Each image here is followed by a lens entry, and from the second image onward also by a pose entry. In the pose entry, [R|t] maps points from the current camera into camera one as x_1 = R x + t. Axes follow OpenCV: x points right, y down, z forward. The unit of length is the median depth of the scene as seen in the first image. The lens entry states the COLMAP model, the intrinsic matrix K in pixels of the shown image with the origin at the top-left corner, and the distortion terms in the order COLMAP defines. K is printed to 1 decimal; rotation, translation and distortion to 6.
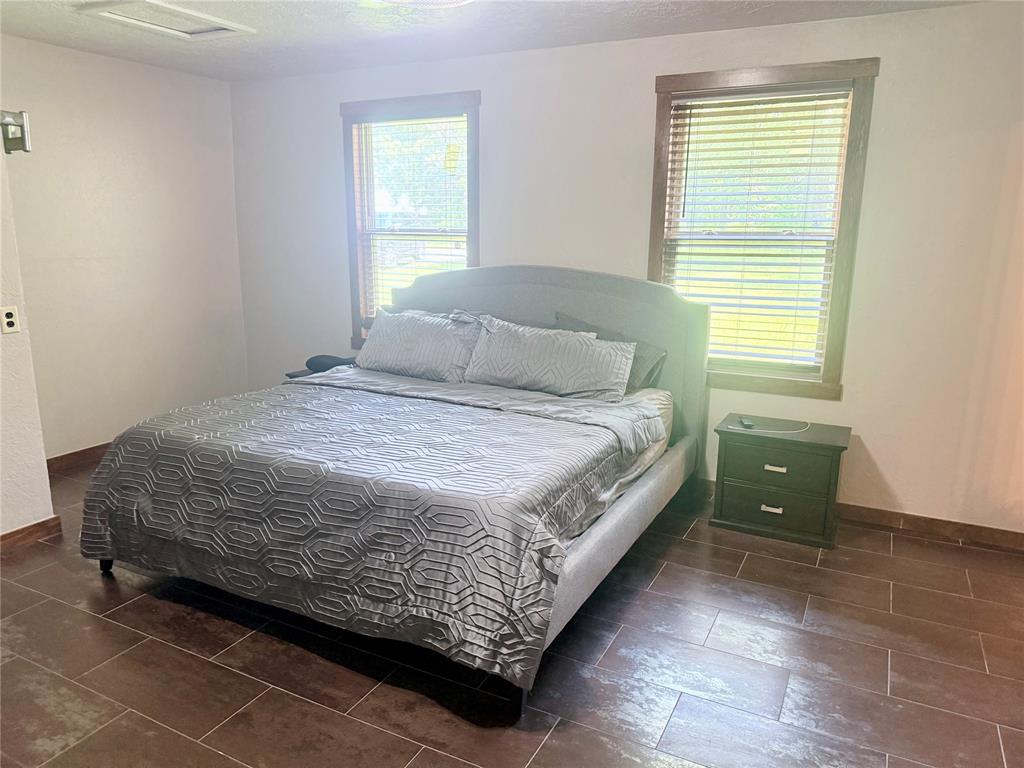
lens RADIAL K [[725.7, 0, 512.1], [0, 725.7, 382.7], [0, 0, 1]] dist [0.013222, -0.016705]
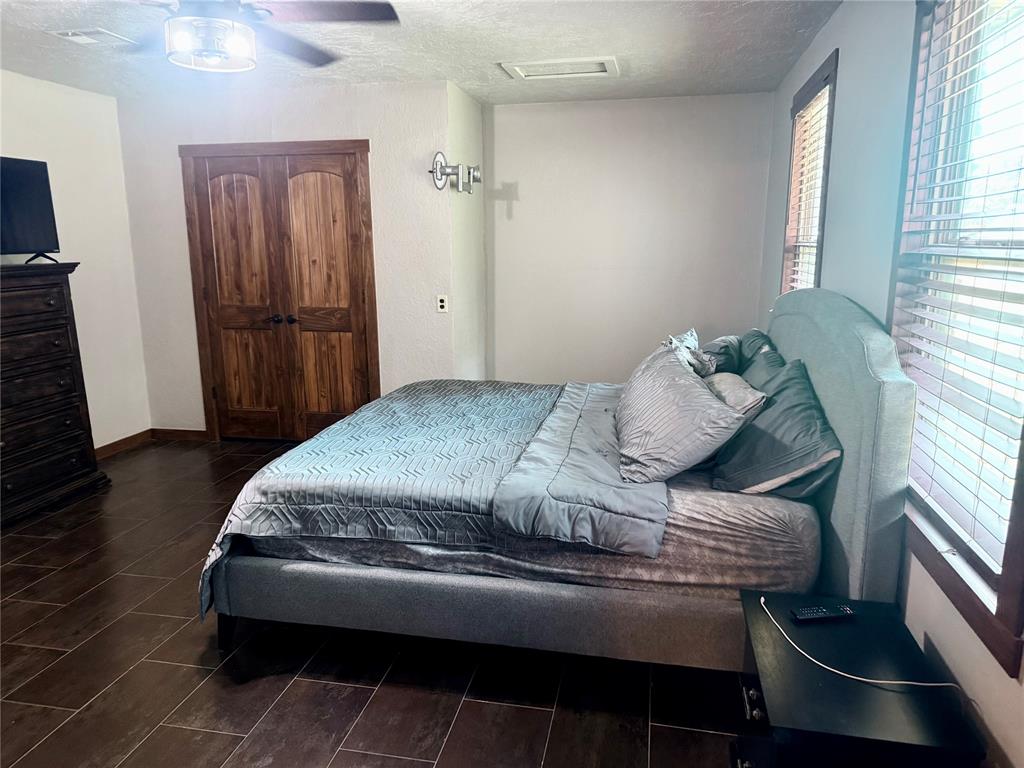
lens RADIAL K [[725.7, 0, 515.9], [0, 725.7, 388.4], [0, 0, 1]] dist [0.013222, -0.016705]
pose [[0.275001, 0.176088, -0.945181, 0.811678], [-0.195760, 0.972746, 0.124267, -0.133374], [0.941304, 0.150855, 0.301977, 0.715303]]
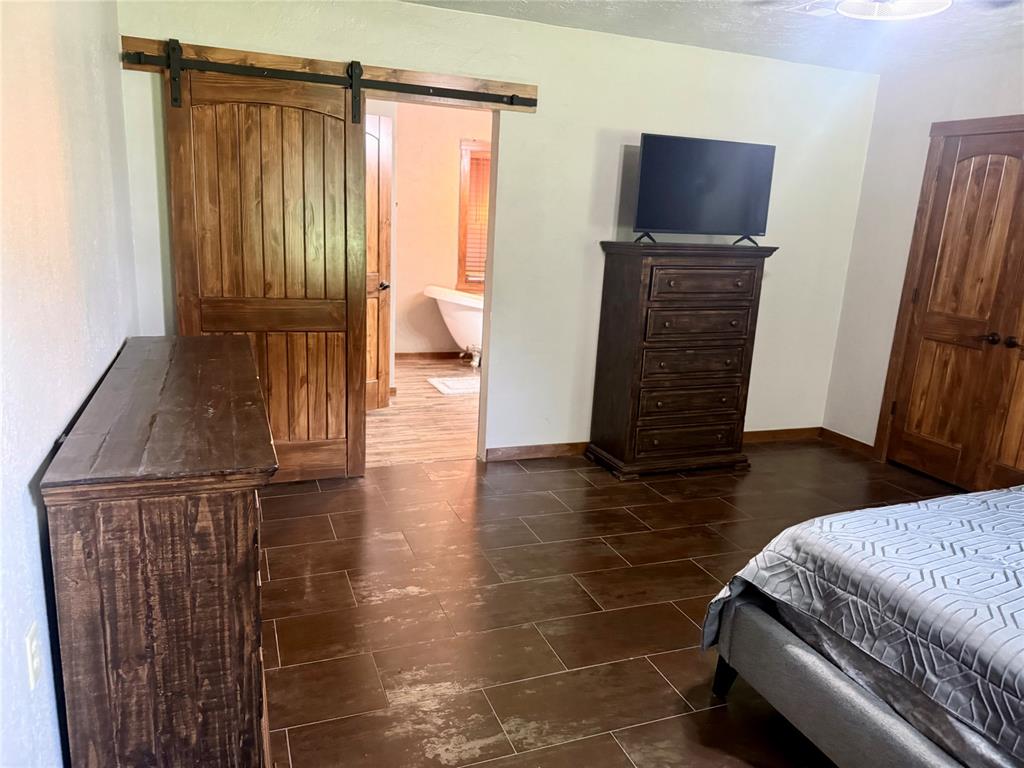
lens RADIAL K [[725.7, 0, 509.9], [0, 725.7, 387.4], [0, 0, 1]] dist [0.013222, -0.016705]
pose [[-0.666545, 0.127703, -0.734445, 0.628312], [-0.221917, 0.906560, 0.359030, -0.170034], [0.711668, 0.402295, -0.575923, 0.842129]]
